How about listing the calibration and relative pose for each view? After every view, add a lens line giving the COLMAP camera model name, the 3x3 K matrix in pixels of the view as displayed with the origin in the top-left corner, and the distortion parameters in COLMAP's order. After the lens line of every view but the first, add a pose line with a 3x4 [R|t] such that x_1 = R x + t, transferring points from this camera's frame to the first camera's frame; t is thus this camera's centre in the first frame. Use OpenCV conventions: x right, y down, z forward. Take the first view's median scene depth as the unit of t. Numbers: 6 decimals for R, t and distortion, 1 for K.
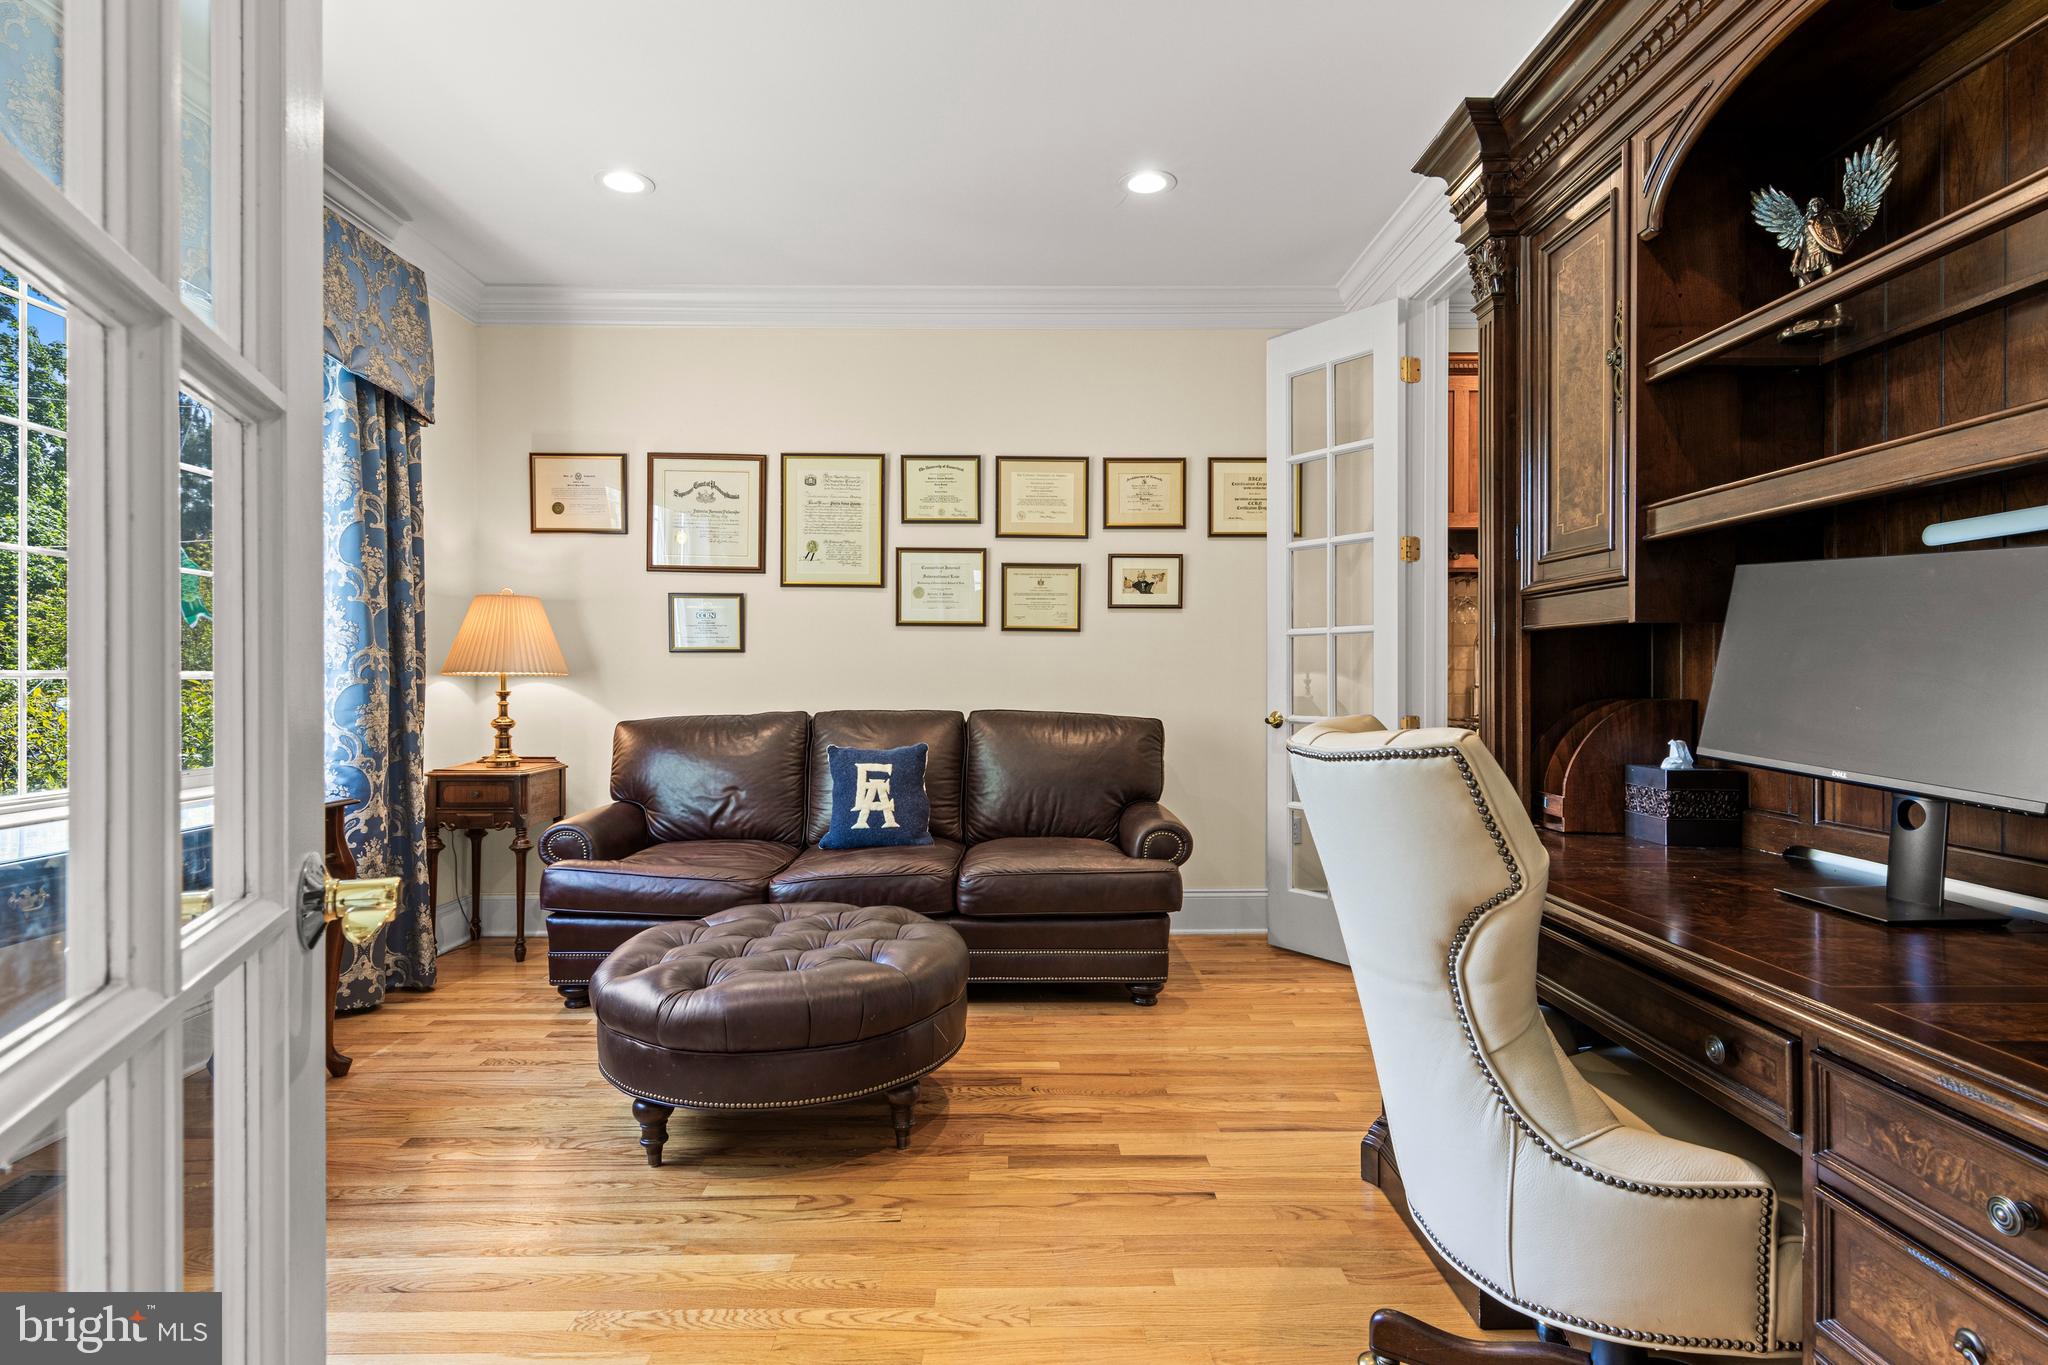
lens RADIAL K [[1047.4, 0, 1028.2], [0, 1047.4, 683.5], [0, 0, 1]] dist [0.014544, -0.006725]
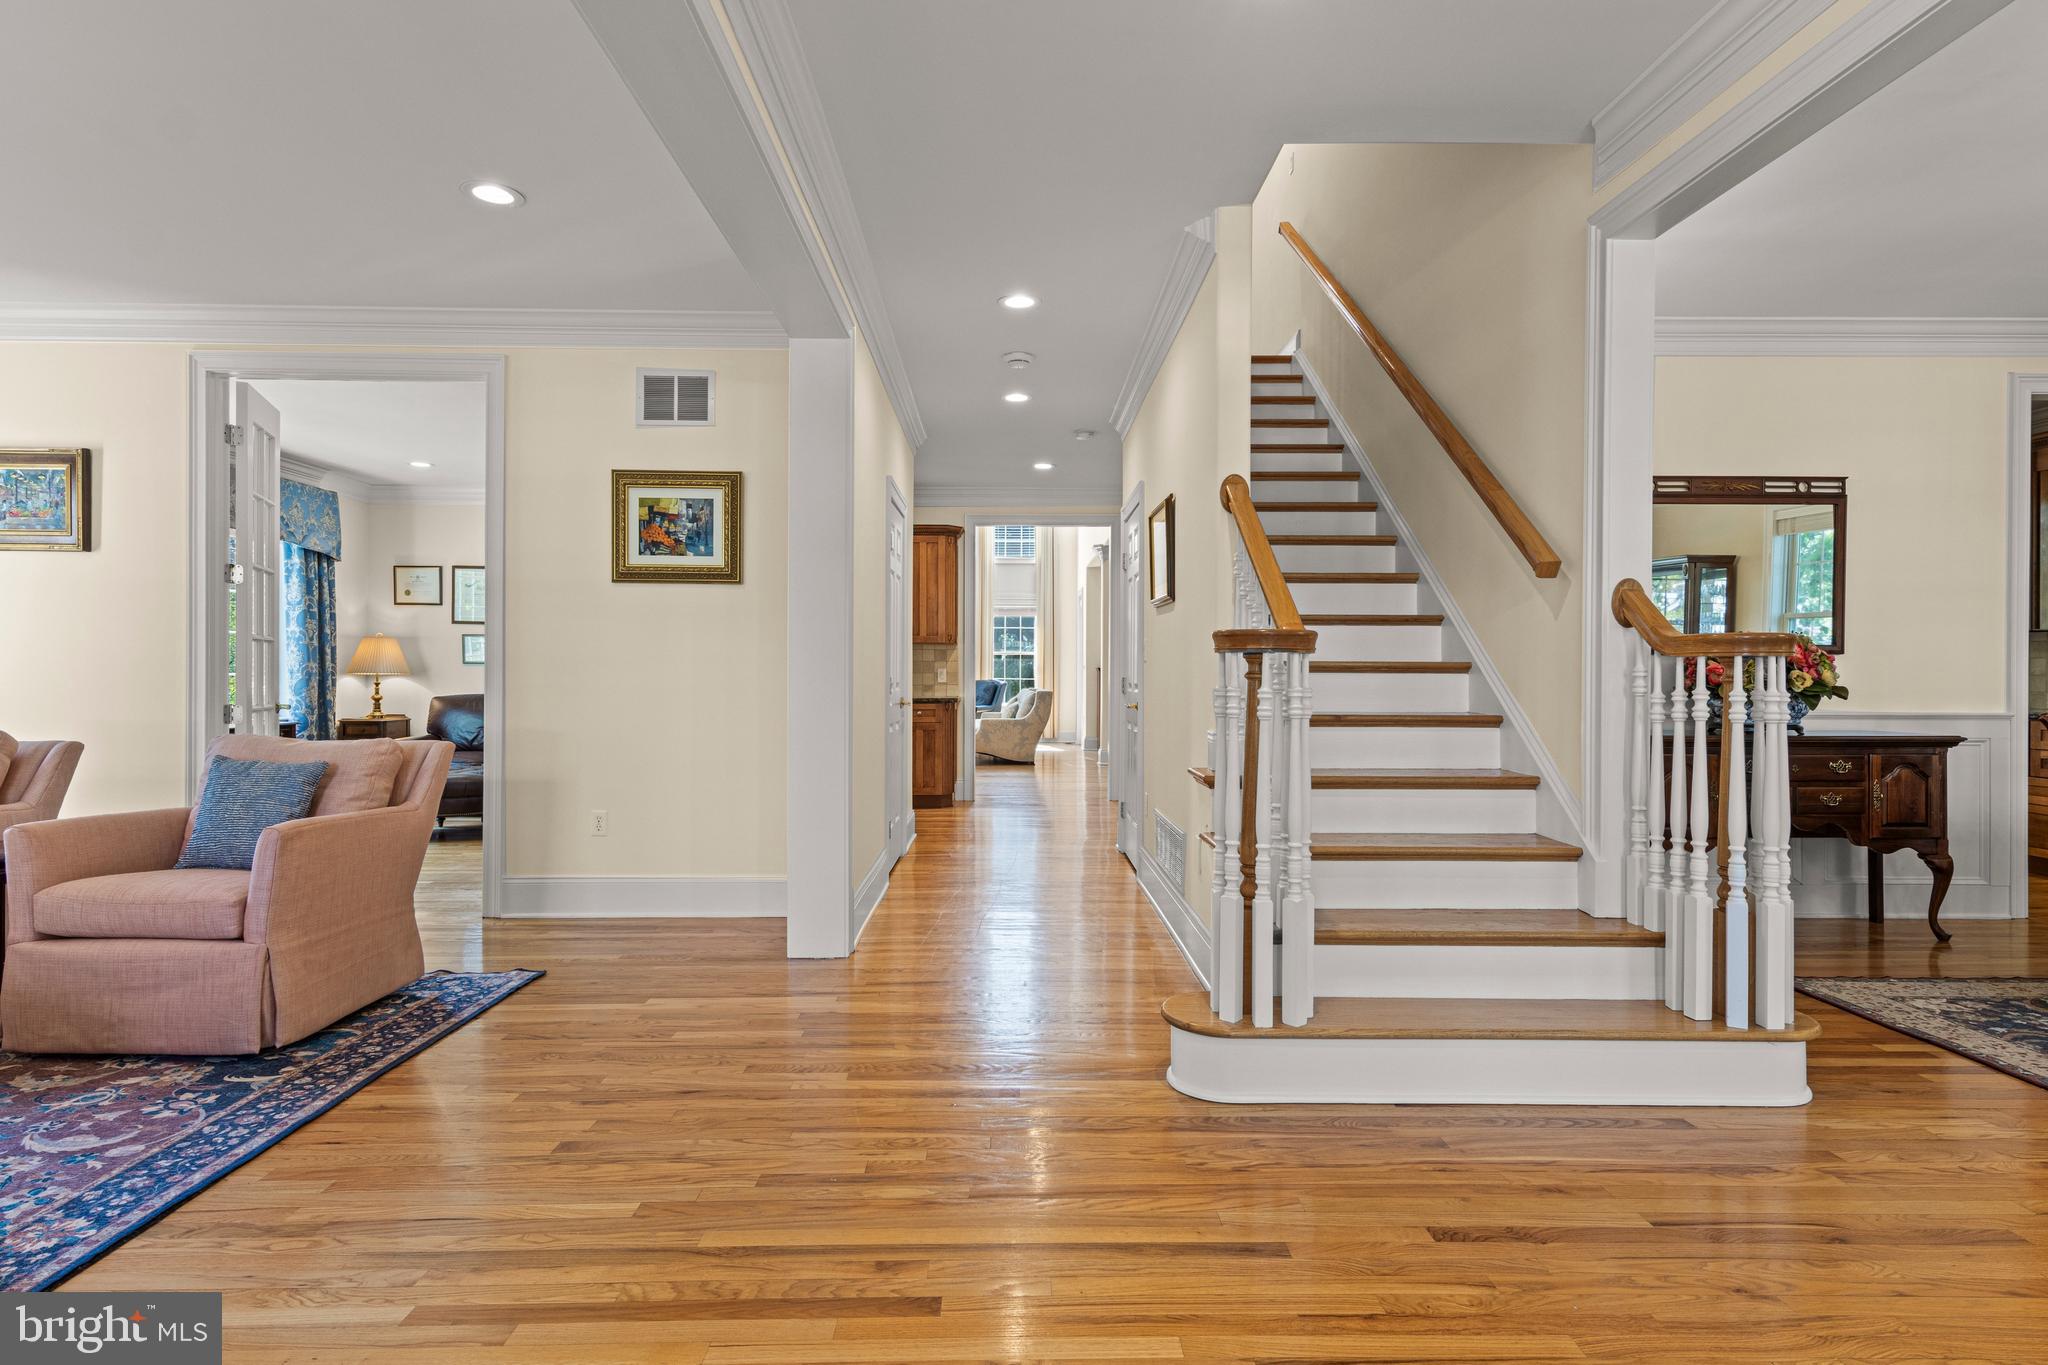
lens RADIAL K [[1047.4, 0, 1035.2], [0, 1047.4, 678.2], [0, 0, 1]] dist [0.014544, -0.006725]
pose [[0.999739, 0.001440, 0.022794, 0.859947], [-0.001335, 0.999988, -0.004628, 0.008295], [-0.022801, 0.004597, 0.999729, -1.268052]]
